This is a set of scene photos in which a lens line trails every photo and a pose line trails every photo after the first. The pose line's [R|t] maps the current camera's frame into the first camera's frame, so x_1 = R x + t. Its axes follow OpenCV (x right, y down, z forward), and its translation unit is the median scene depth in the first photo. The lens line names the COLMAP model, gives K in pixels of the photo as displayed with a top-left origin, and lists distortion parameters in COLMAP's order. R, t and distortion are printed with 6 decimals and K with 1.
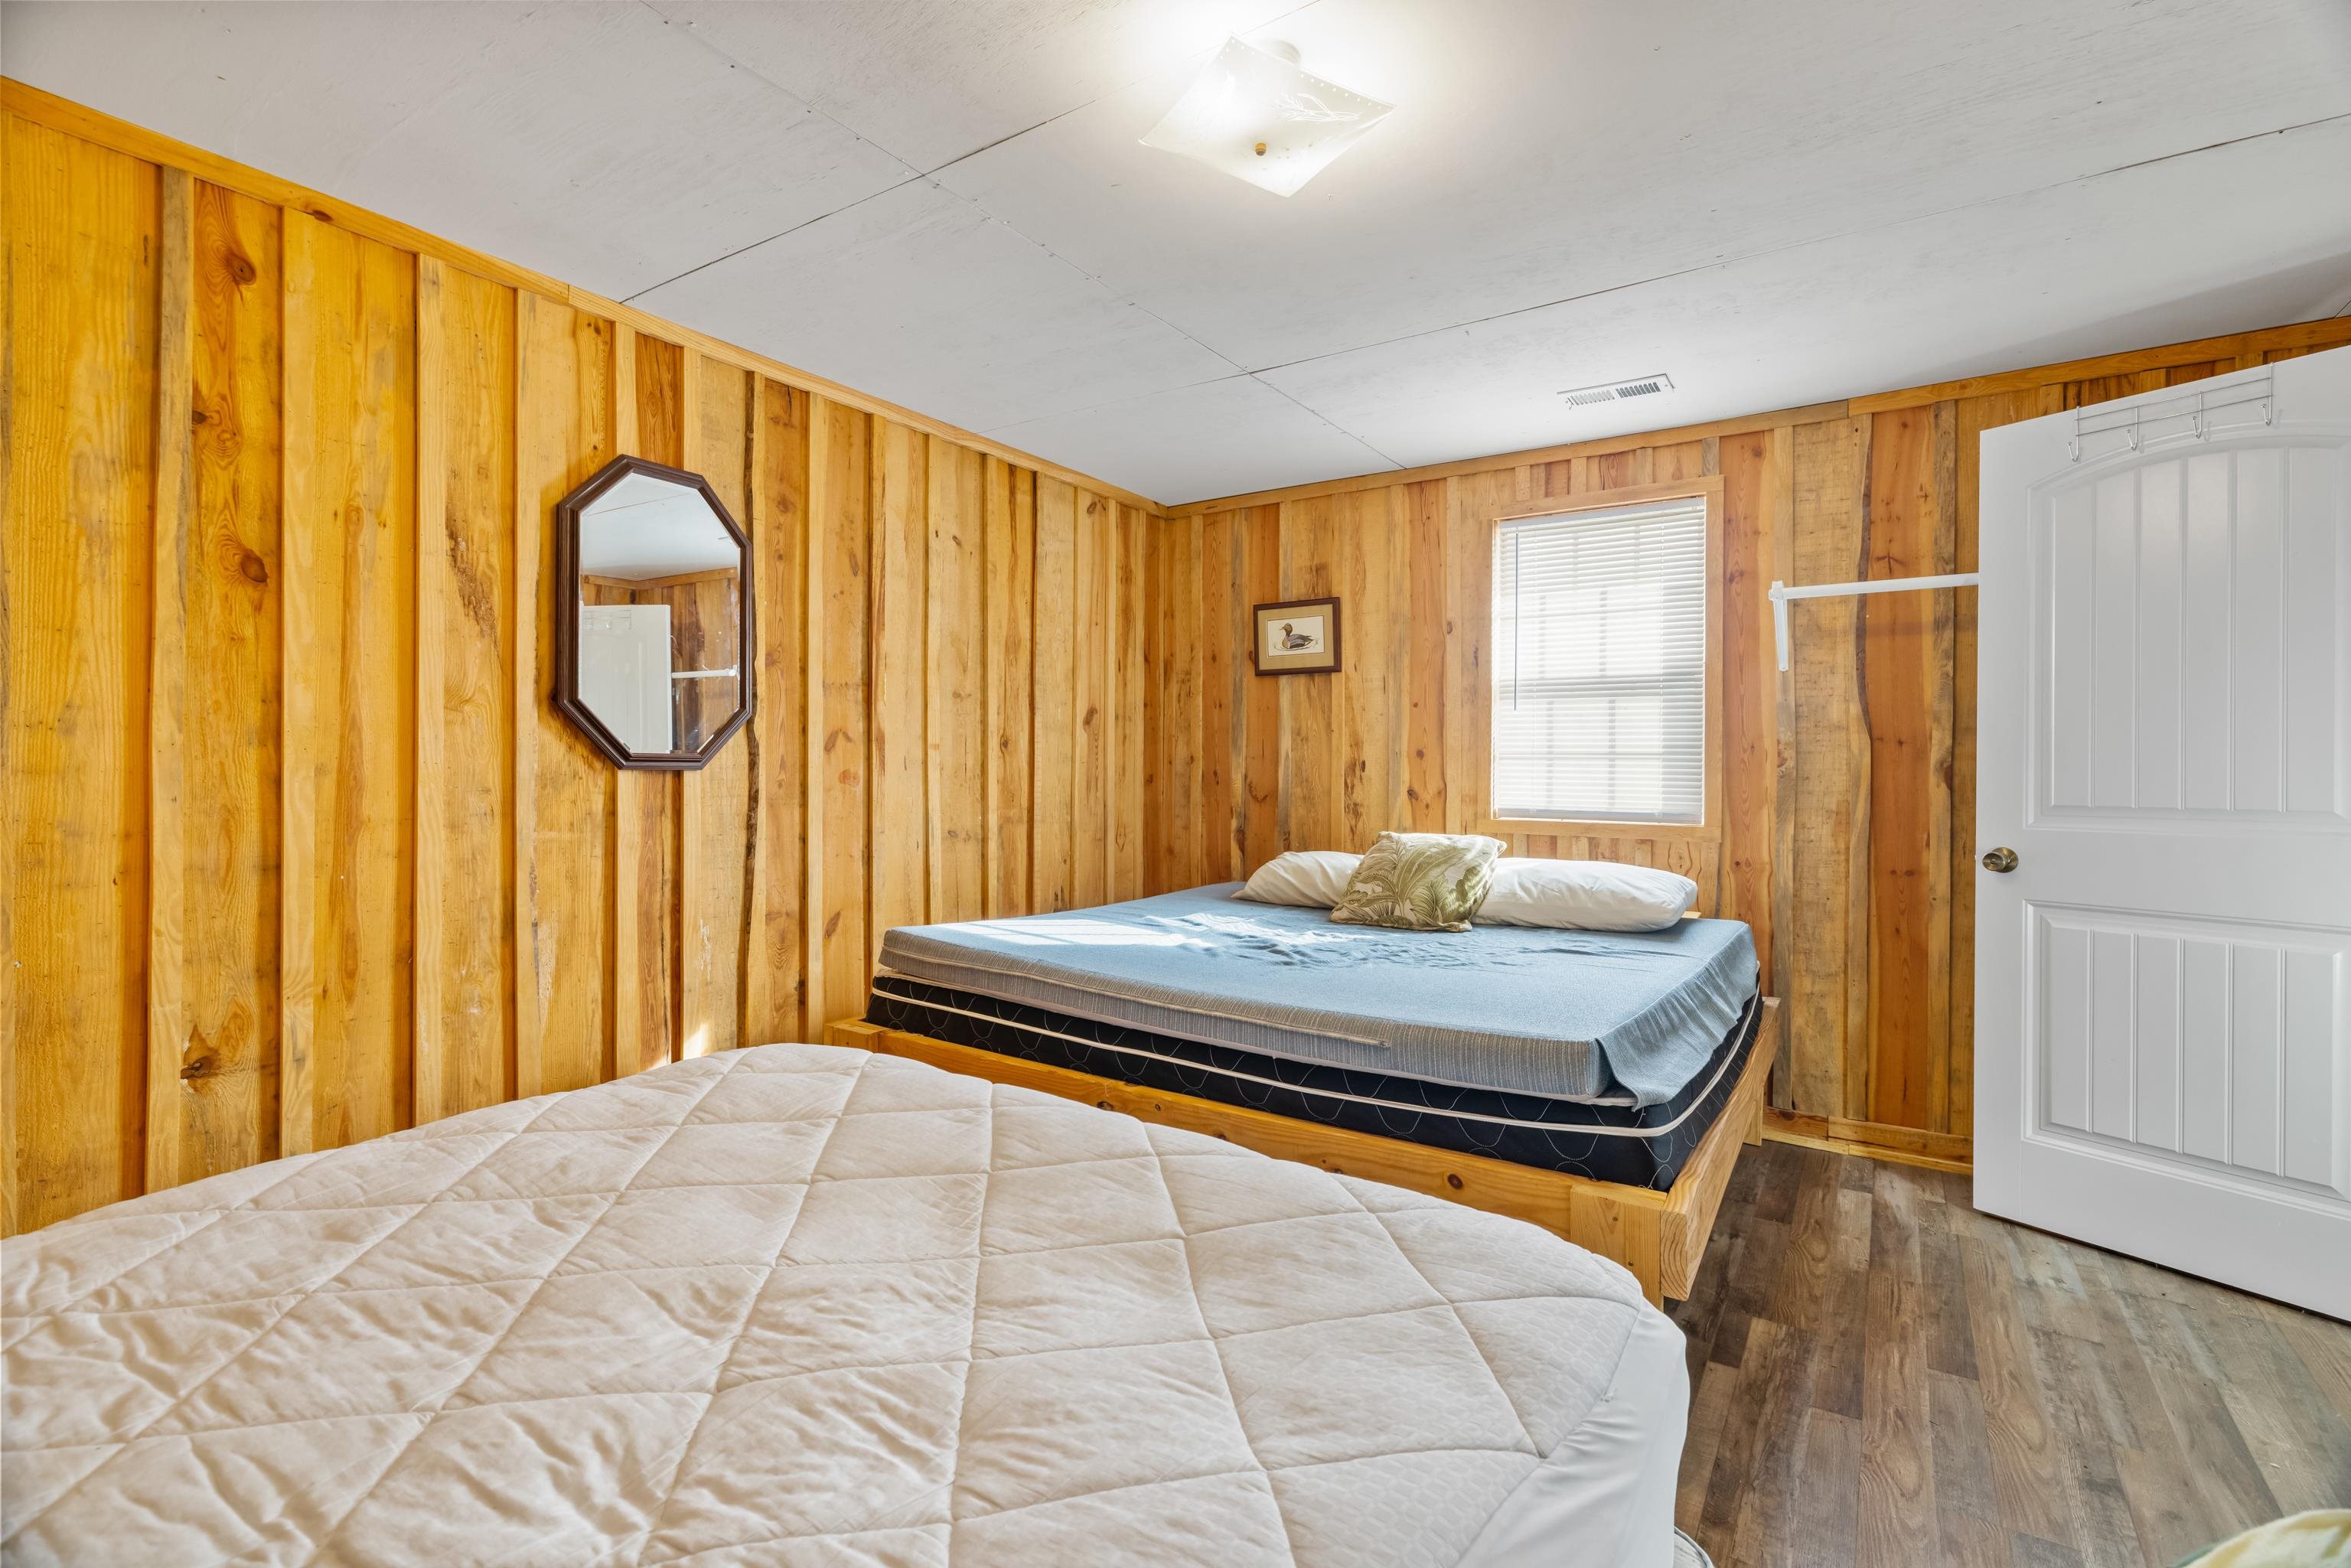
lens RADIAL K [[1065.5, 0, 1180.6], [0, 1065.5, 776.7], [0, 0, 1]] dist [-0.000389, -0.000177]
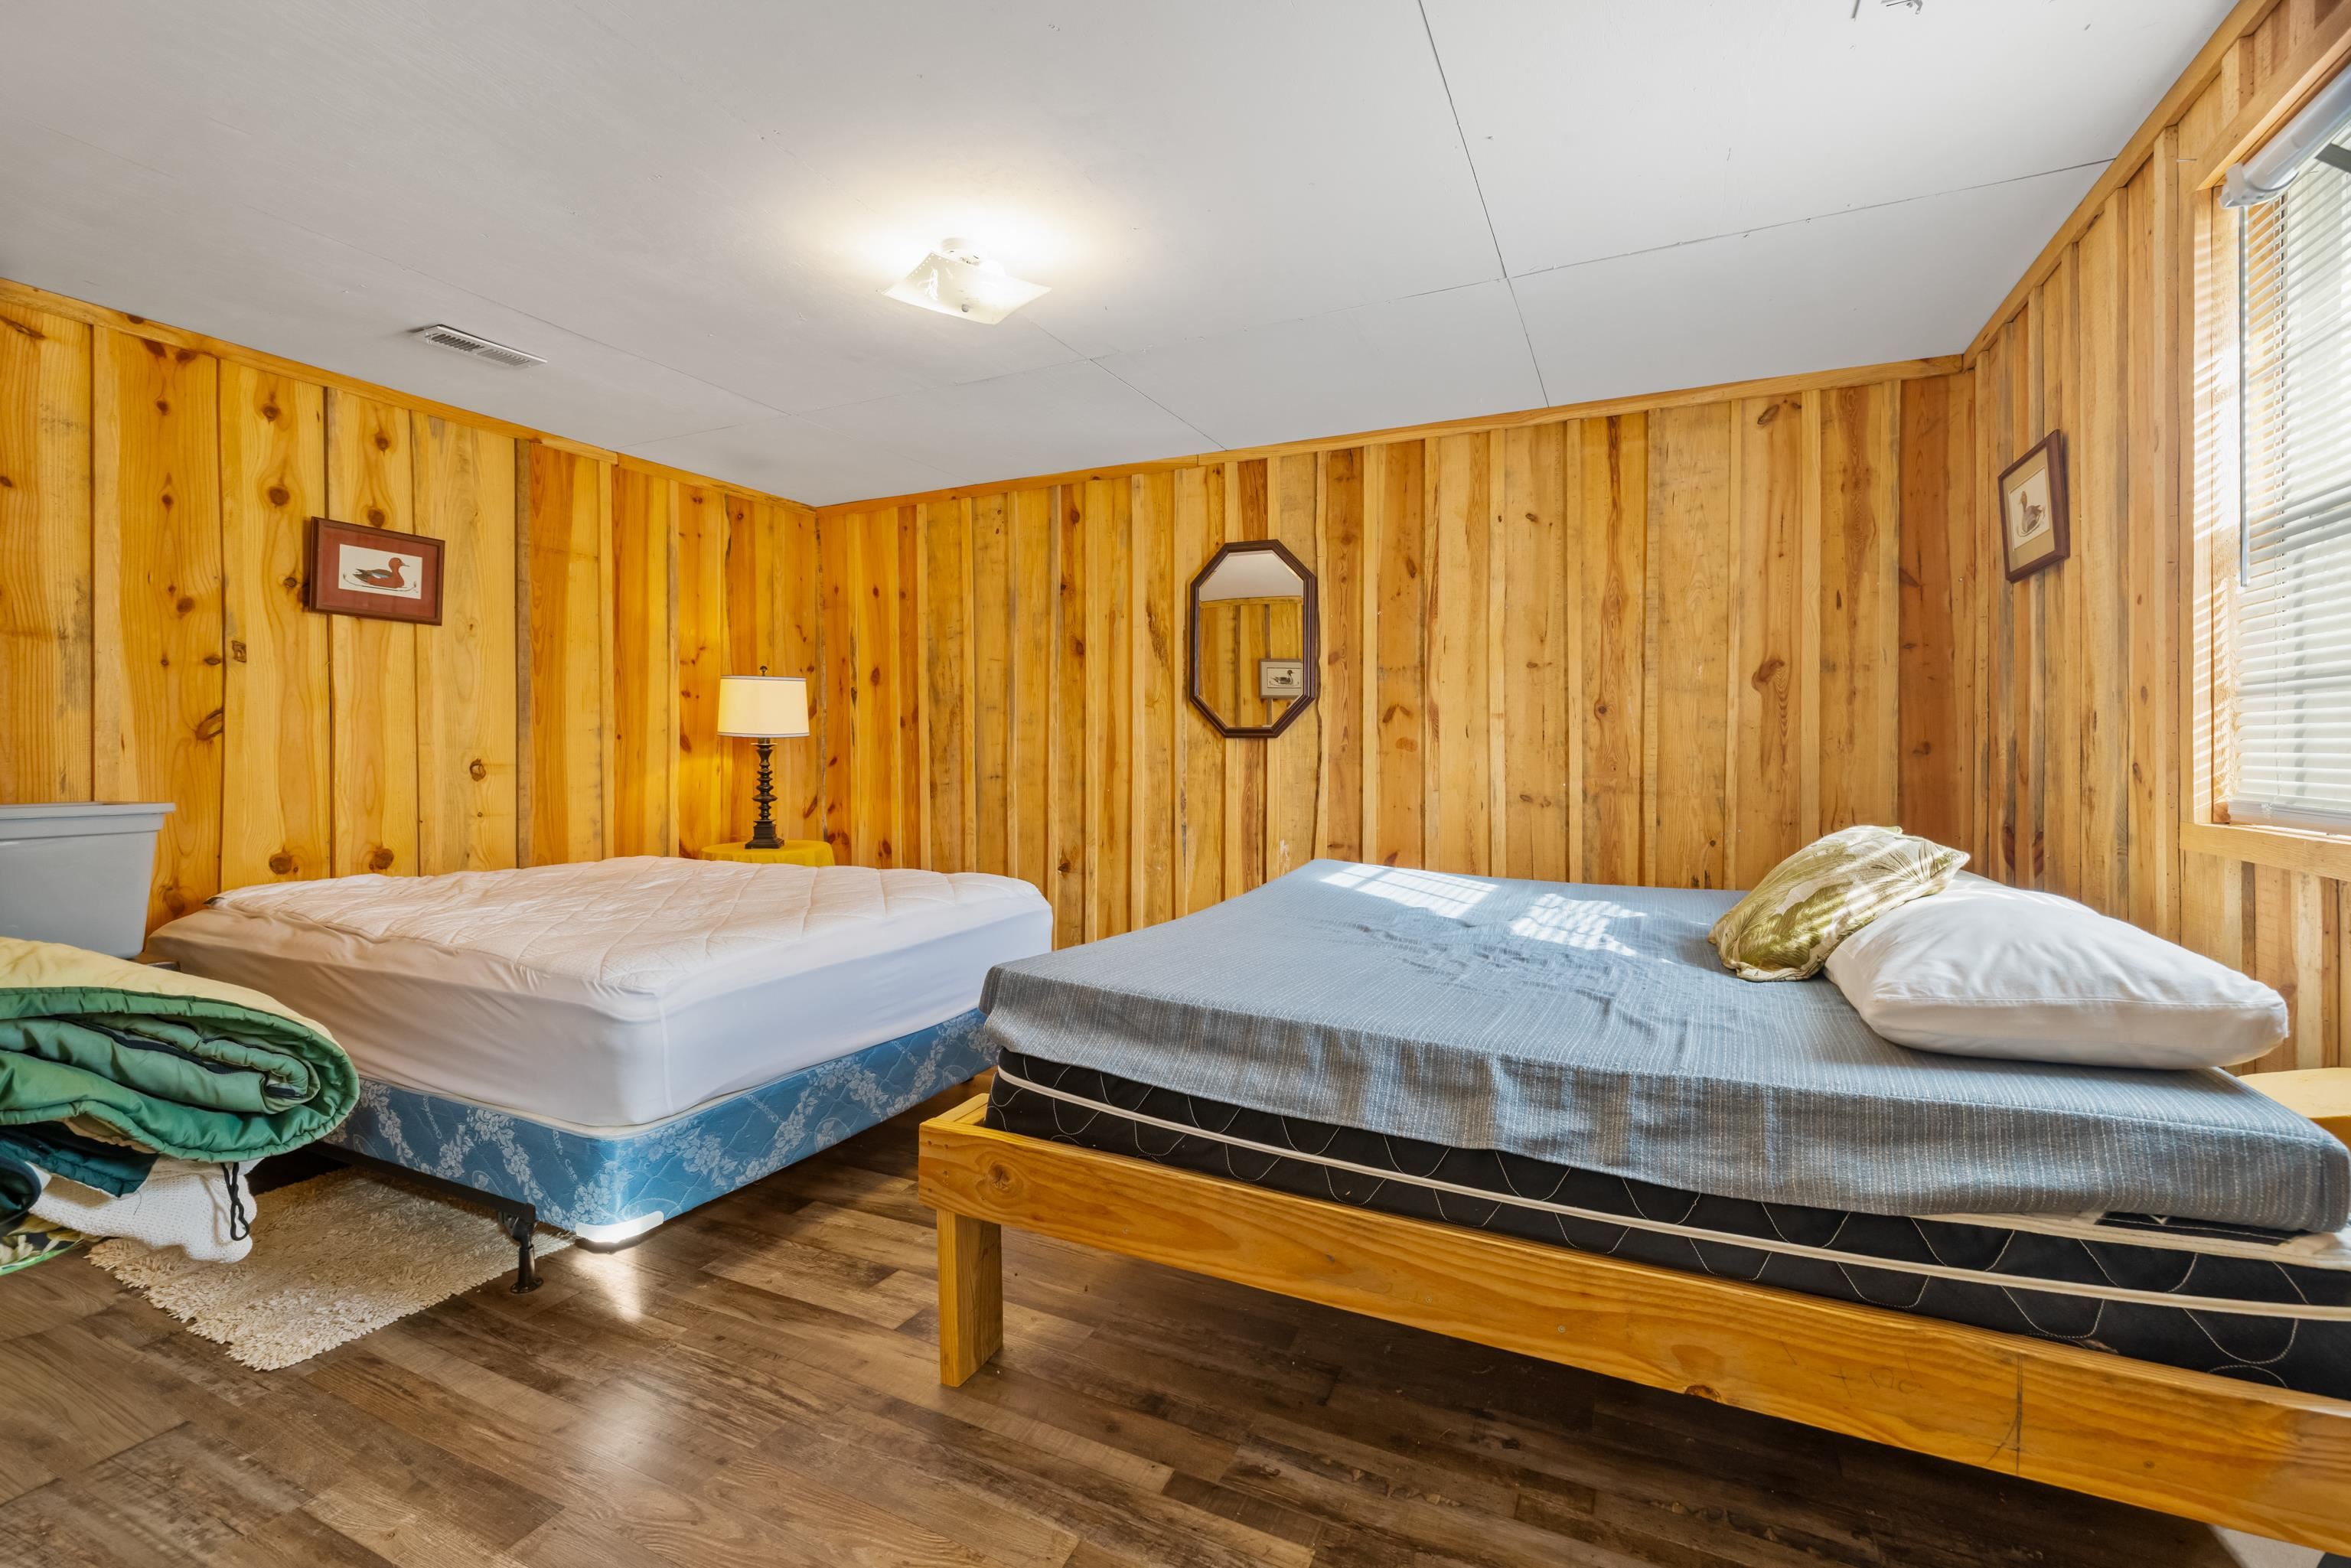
lens RADIAL K [[1000.9, 0, 1192.9], [0, 1000.9, 762.0], [0, 0, 1]] dist [-0.000226, -0.000511]
pose [[0.156654, 0.008236, -0.987619, 0.838784], [-0.009612, 0.999931, 0.006814, 0.017301], [0.987607, 0.008426, 0.156723, 0.616154]]
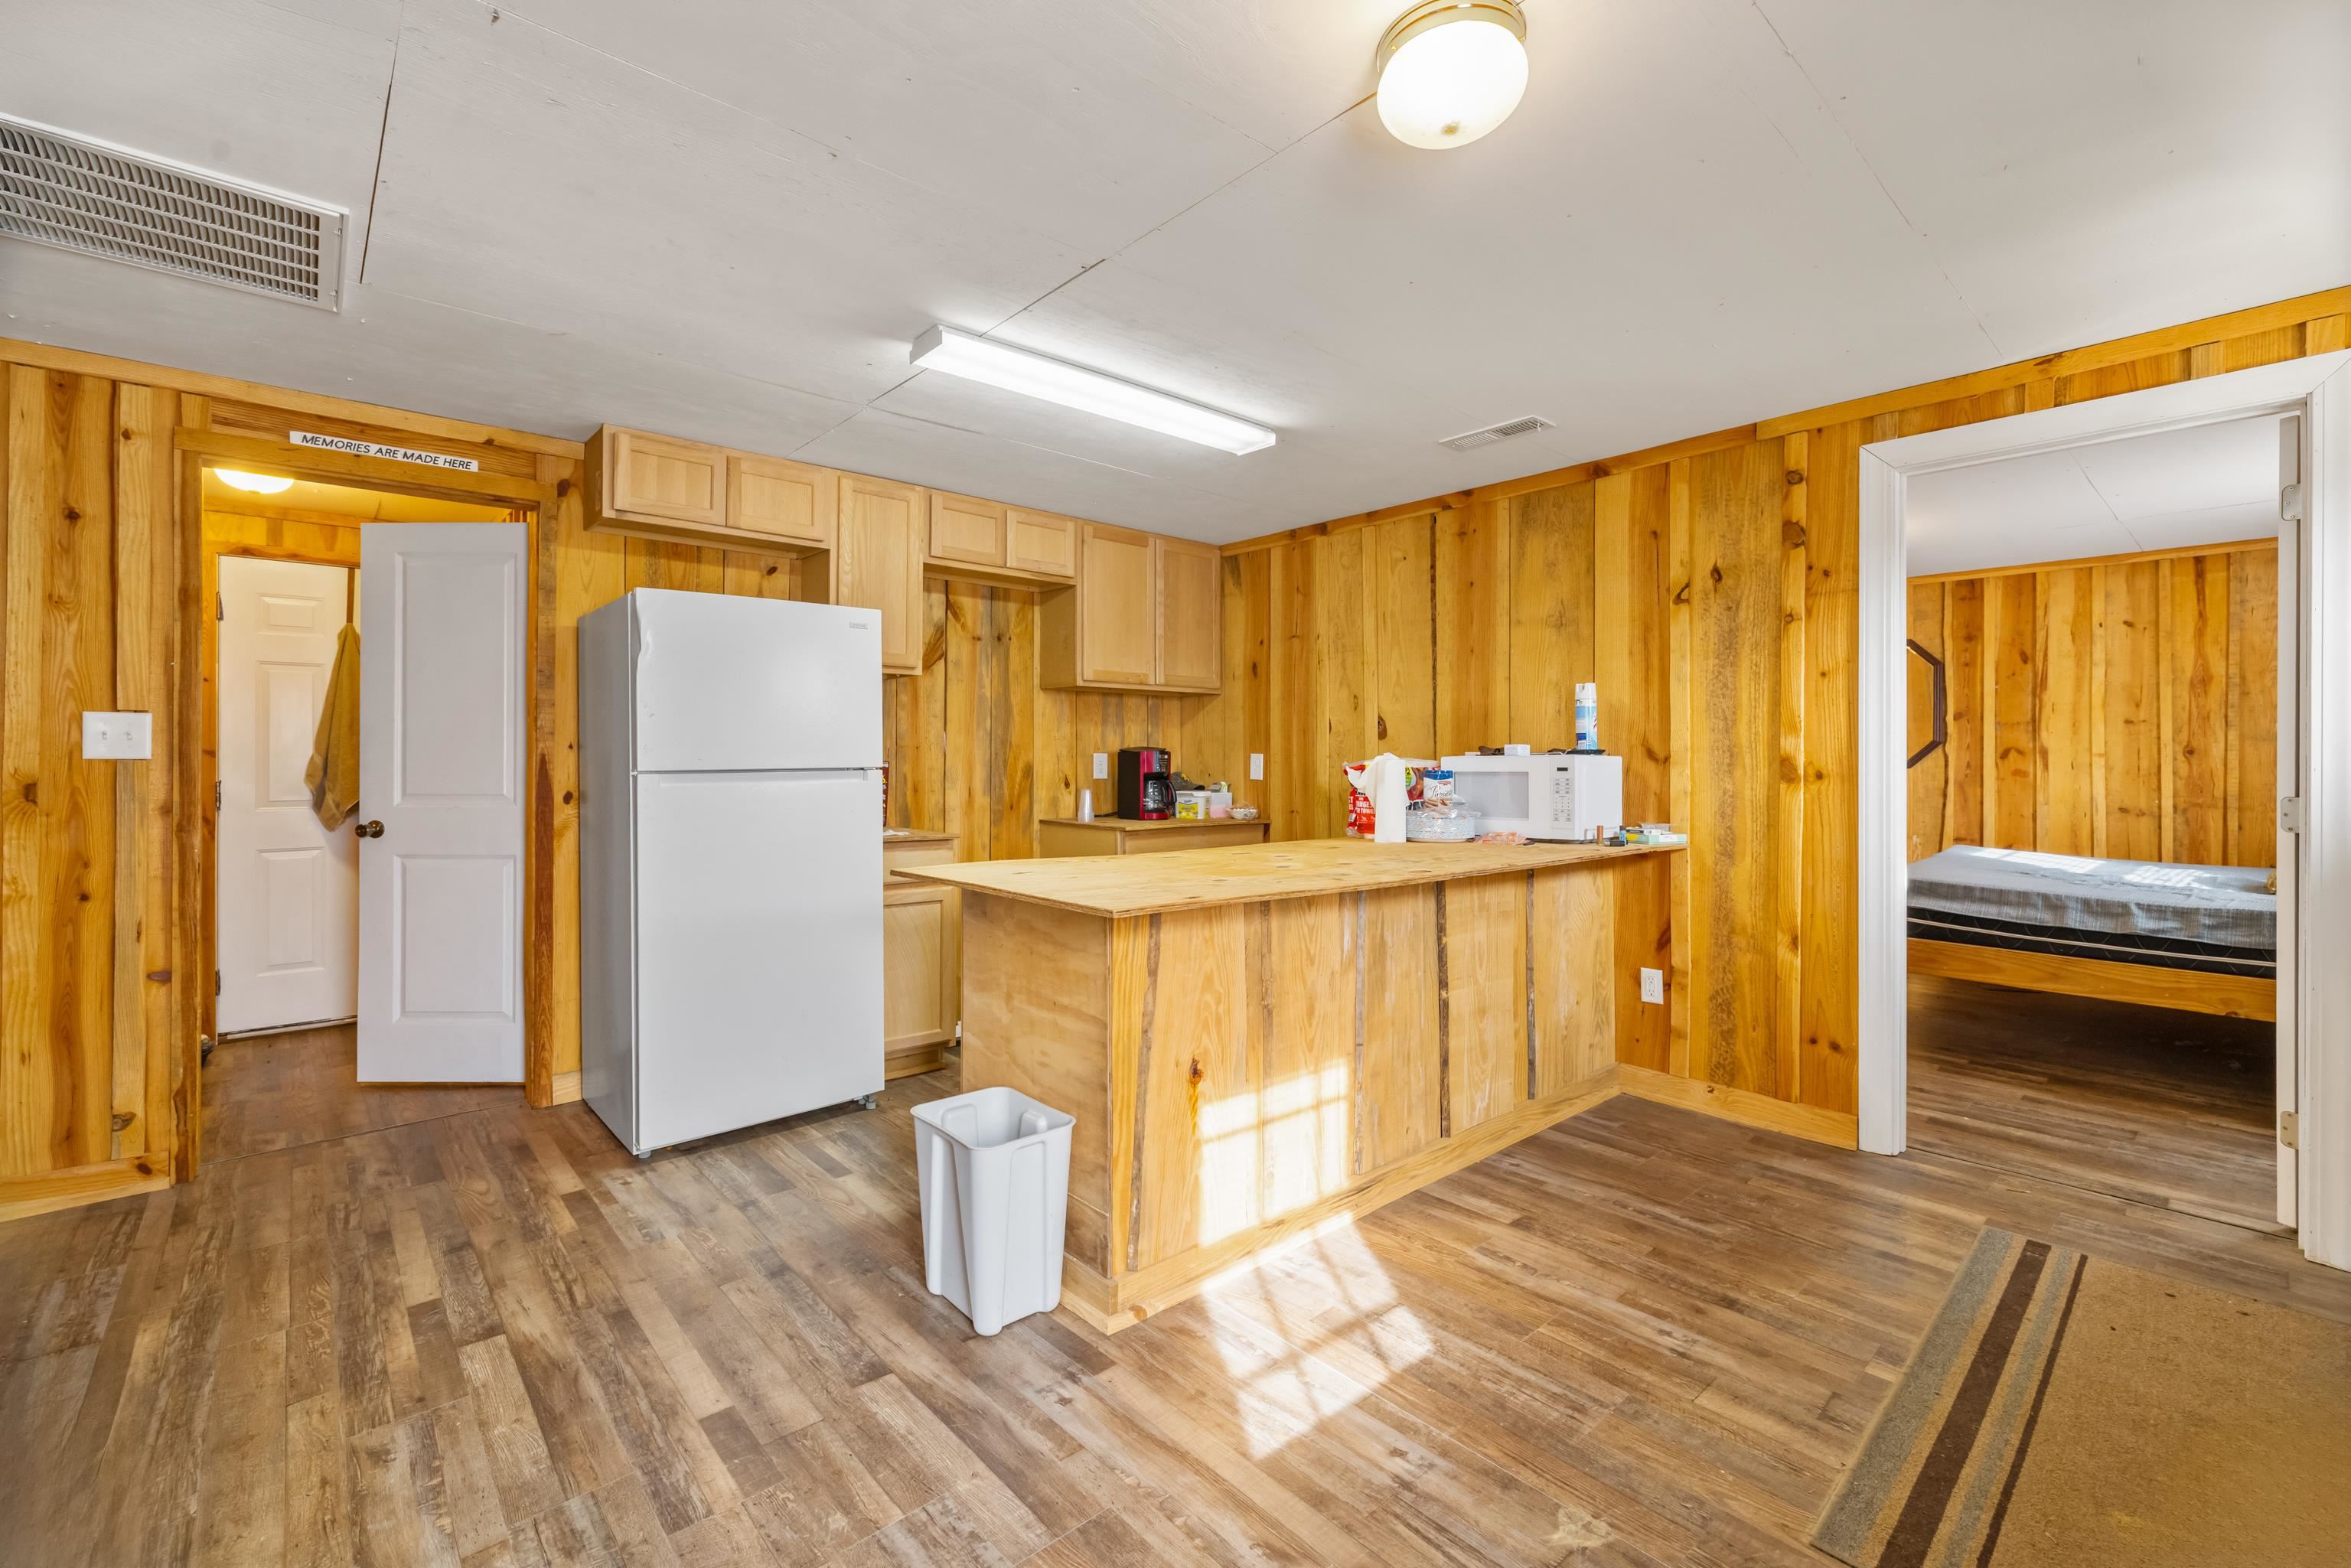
lens RADIAL K [[1000.9, 0, 1170.9], [0, 1000.9, 762.3], [0, 0, 1]] dist [-0.000226, -0.000511]
pose [[-0.251323, -0.003374, -0.967897, 1.864868], [-0.013139, 0.999914, -0.000074, 0.001996], [0.967814, 0.012699, -0.251345, 0.006066]]
